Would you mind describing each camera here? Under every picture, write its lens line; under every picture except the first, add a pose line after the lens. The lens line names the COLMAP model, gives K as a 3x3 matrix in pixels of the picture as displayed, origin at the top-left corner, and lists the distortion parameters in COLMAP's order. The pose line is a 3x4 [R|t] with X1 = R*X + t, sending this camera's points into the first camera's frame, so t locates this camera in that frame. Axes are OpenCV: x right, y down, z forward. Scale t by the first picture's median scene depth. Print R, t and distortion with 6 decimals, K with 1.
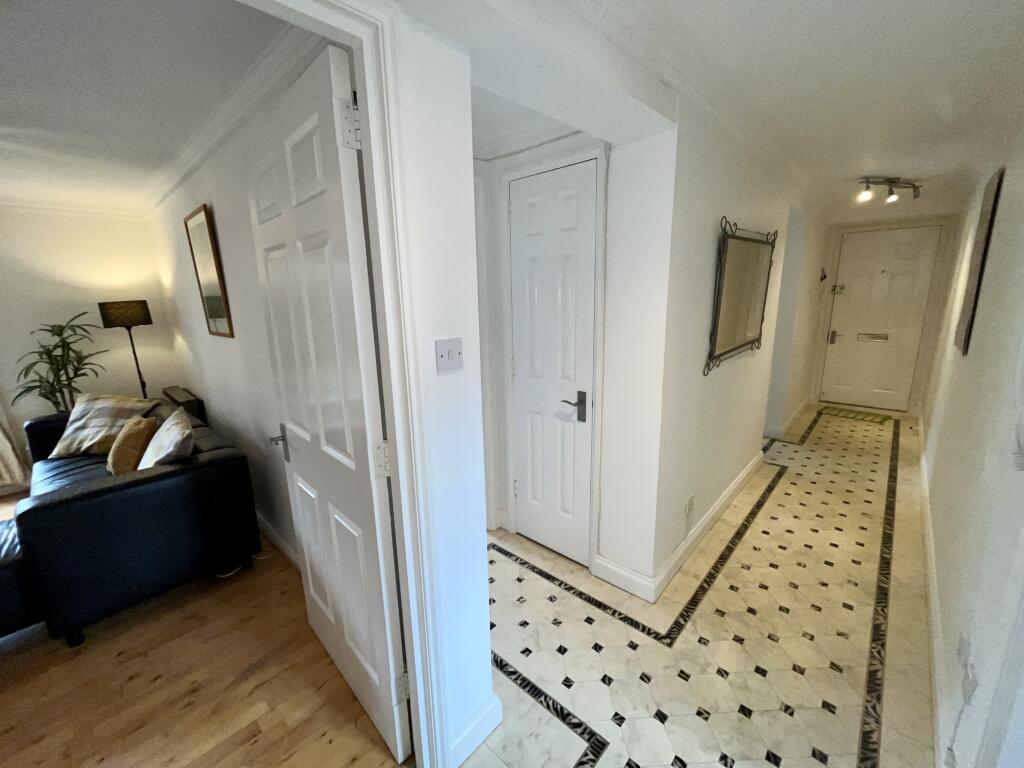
lens RADIAL K [[413.5, 0, 508.4], [0, 413.5, 384.3], [0, 0, 1]] dist [-0.002081, -0.000548]
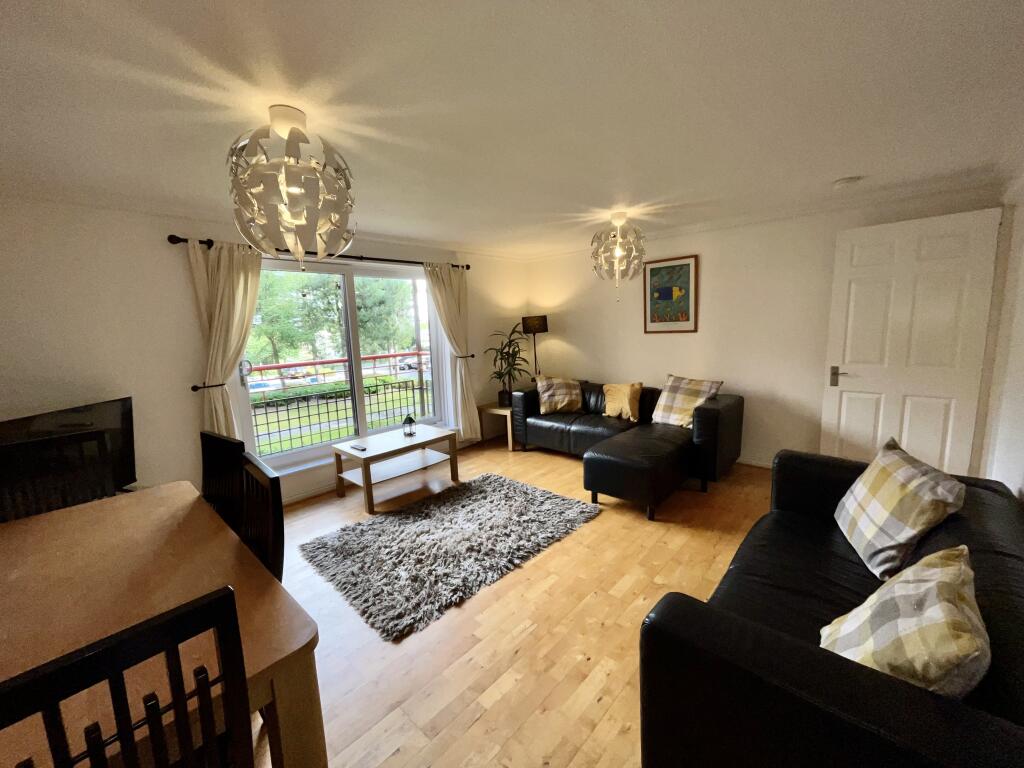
lens RADIAL K [[413.5, 0, 508.4], [0, 413.5, 384.3], [0, 0, 1]] dist [-0.002081, -0.000548]
pose [[0.999876, -0.015700, 0.000968, -1.130118], [0.015728, 0.997127, -0.074097, 0.165299], [0.000198, 0.074103, 0.997251, -0.504055]]
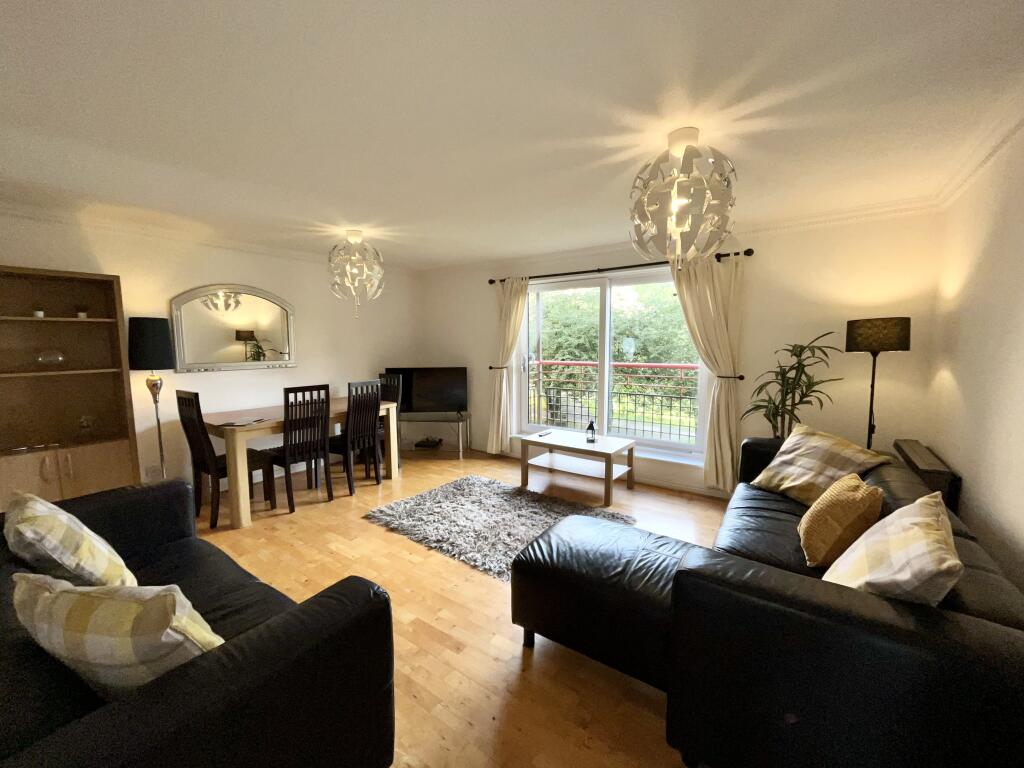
lens RADIAL K [[413.5, 0, 508.4], [0, 413.5, 384.3], [0, 0, 1]] dist [-0.002081, -0.000548]
pose [[0.122666, 0.129860, -0.983915, -0.265836], [-0.209242, 0.972502, 0.102267, -0.018578], [0.970140, 0.193331, 0.146465, 0.261063]]
